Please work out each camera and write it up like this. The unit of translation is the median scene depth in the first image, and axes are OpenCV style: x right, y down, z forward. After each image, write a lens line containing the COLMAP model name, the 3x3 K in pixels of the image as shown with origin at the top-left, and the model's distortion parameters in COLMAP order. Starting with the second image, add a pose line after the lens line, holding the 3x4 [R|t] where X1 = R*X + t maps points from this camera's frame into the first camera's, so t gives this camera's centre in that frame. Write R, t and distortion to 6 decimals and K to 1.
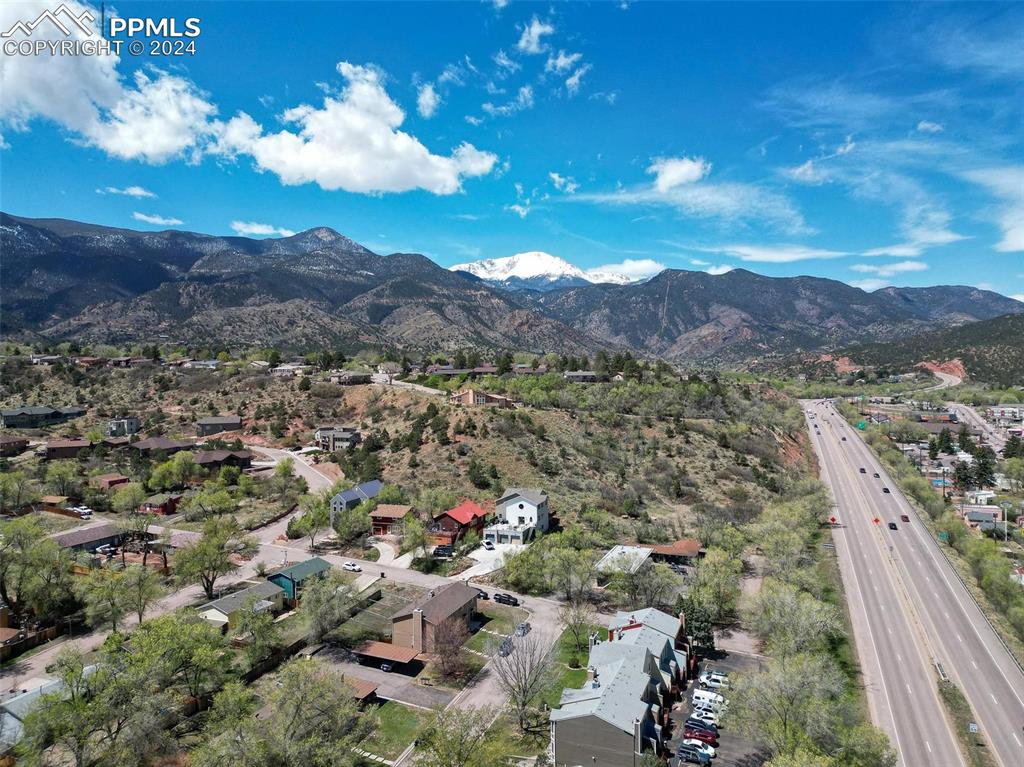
lens RADIAL K [[715.3, 0, 518.2], [0, 715.3, 378.9], [0, 0, 1]] dist [0.161394, -0.317416]
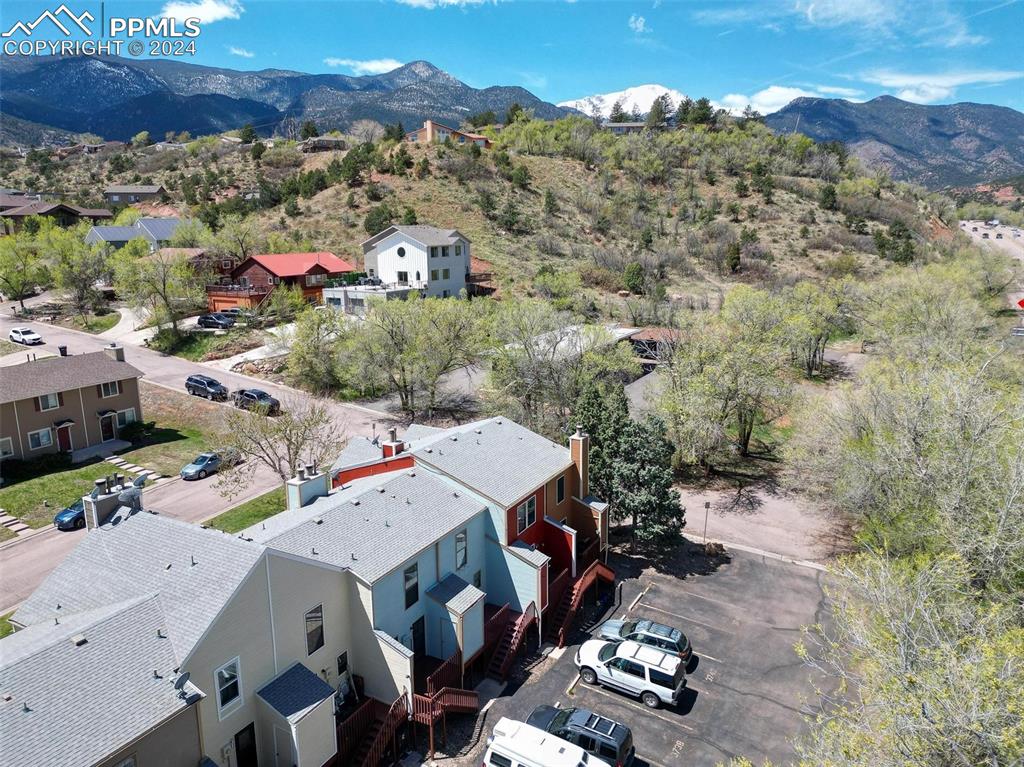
lens RADIAL K [[718.8, 0, 512.0], [0, 718.8, 383.5], [0, 0, 1]] dist [0.064233, -0.058053]
pose [[0.988069, 0.033515, -0.150321, 0.125460], [-0.001707, 0.978358, 0.206914, 0.121278], [0.154003, -0.204188, 0.966742, 0.358530]]
